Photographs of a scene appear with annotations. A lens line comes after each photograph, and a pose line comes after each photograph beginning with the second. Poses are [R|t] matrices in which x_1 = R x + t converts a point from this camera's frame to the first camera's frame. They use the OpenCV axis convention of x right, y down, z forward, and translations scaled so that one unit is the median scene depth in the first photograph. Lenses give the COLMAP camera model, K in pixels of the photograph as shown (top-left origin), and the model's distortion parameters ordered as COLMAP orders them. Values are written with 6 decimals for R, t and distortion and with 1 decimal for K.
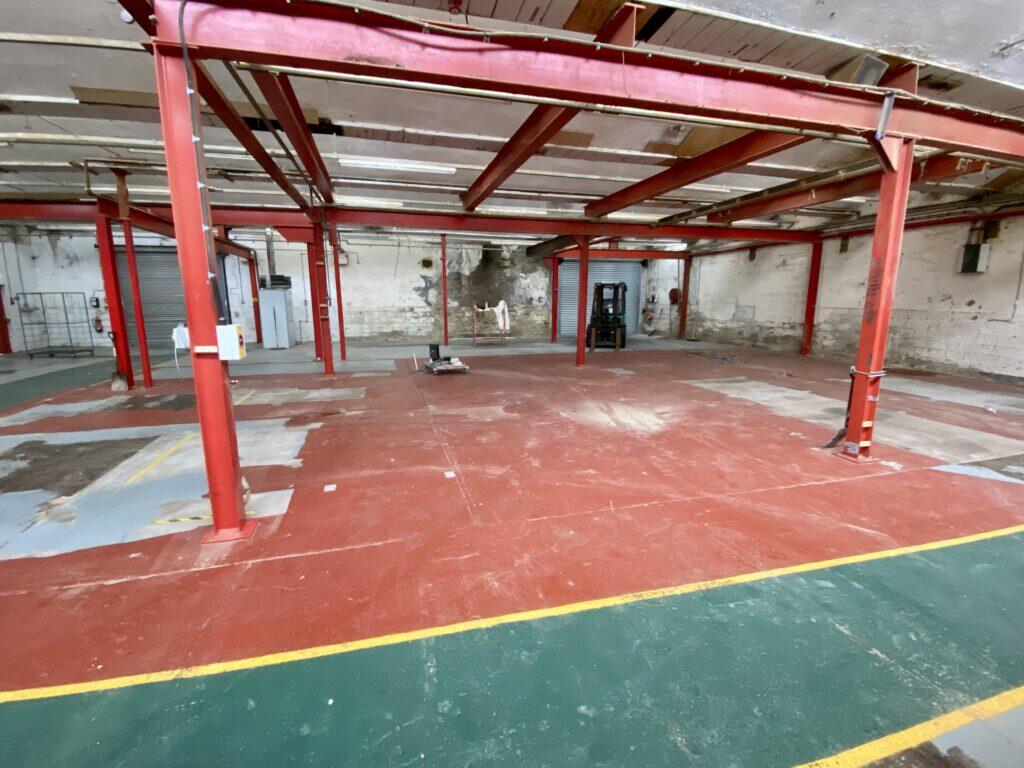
lens RADIAL K [[451.4, 0, 512.8], [0, 451.4, 382.6], [0, 0, 1]] dist [0.001109, 0.000026]
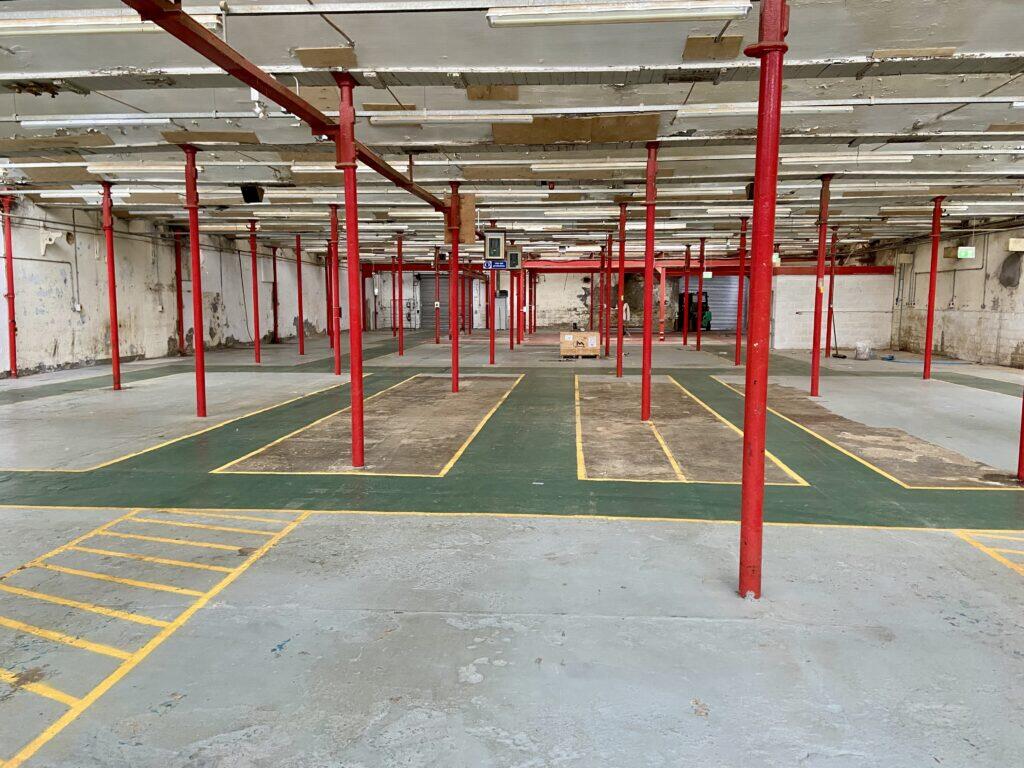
lens RADIAL K [[772.7, 0, 512.1], [0, 772.7, 385.7], [0, 0, 1]] dist [0.000762, 0.000014]
pose [[0.933604, 0.034734, -0.356619, 0.529000], [-0.061168, 0.996130, -0.063114, 0.280474], [0.353047, 0.080737, 0.932116, -1.528341]]
